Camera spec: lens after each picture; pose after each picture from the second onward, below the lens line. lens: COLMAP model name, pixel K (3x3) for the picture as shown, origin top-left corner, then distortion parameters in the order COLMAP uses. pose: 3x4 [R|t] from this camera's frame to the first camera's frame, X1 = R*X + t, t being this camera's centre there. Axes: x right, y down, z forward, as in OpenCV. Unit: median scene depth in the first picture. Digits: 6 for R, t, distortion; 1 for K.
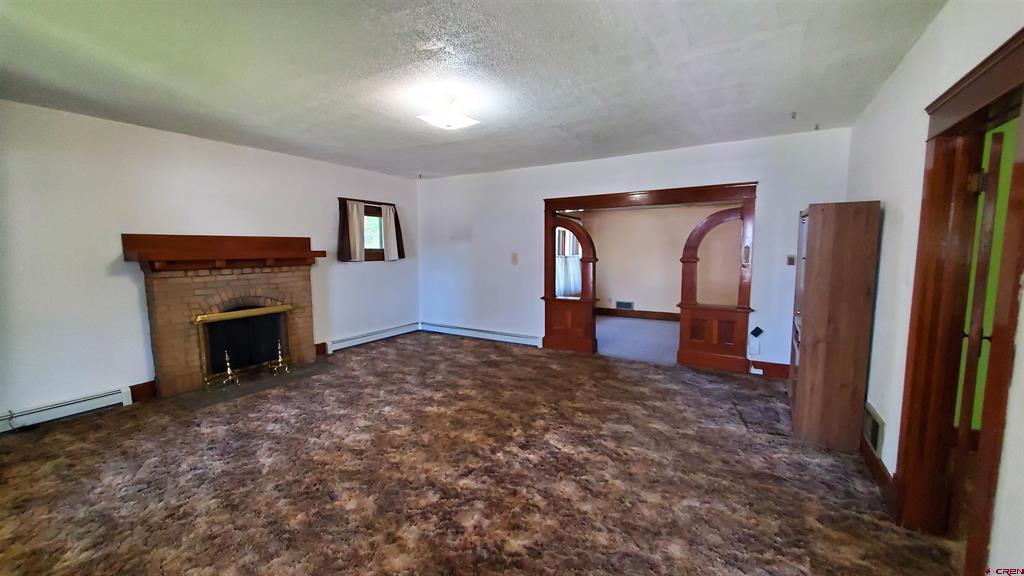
lens RADIAL K [[407.2, 0, 514.5], [0, 407.2, 289.9], [0, 0, 1]] dist [0.003023, -0.000891]
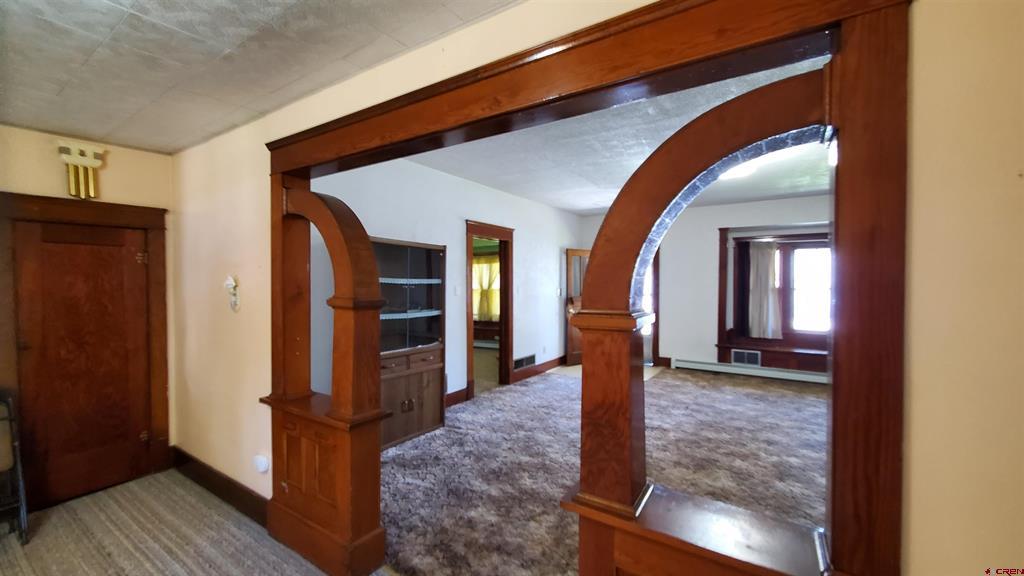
lens RADIAL K [[407.2, 0, 514.7], [0, 407.2, 289.2], [0, 0, 1]] dist [0.003023, -0.000891]
pose [[-0.998941, 0.004343, 0.045812, 0.272735], [0.009715, 0.993002, 0.117694, -0.138902], [-0.044980, 0.118014, -0.991993, 1.462169]]
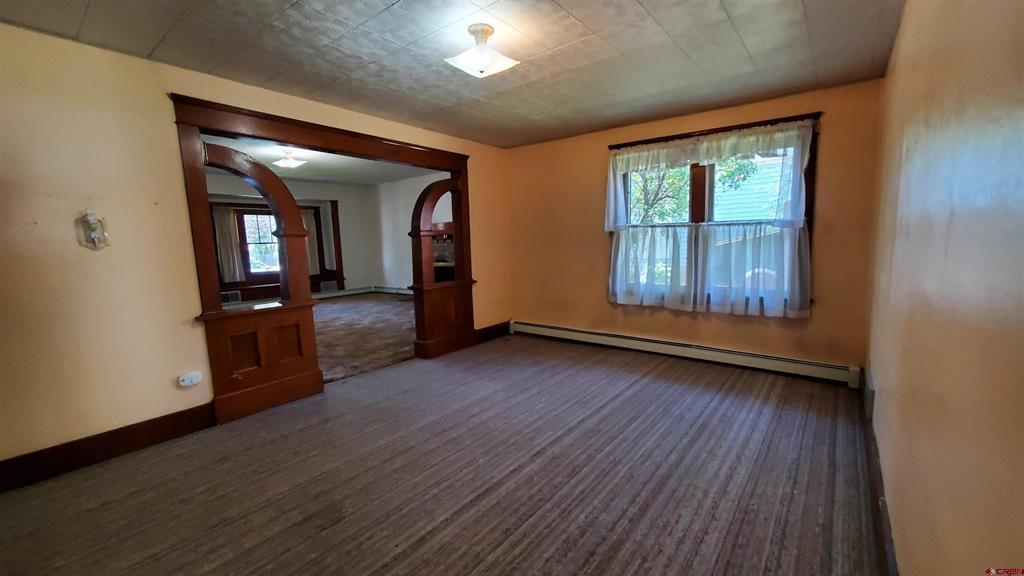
lens RADIAL K [[407.2, 0, 508.1], [0, 407.2, 289.2], [0, 0, 1]] dist [0.003023, -0.000891]
pose [[-0.139141, 0.129637, -0.981751, 1.089263], [-0.066543, 0.987929, 0.139883, -0.107265], [0.988034, 0.084792, -0.128835, 1.513258]]
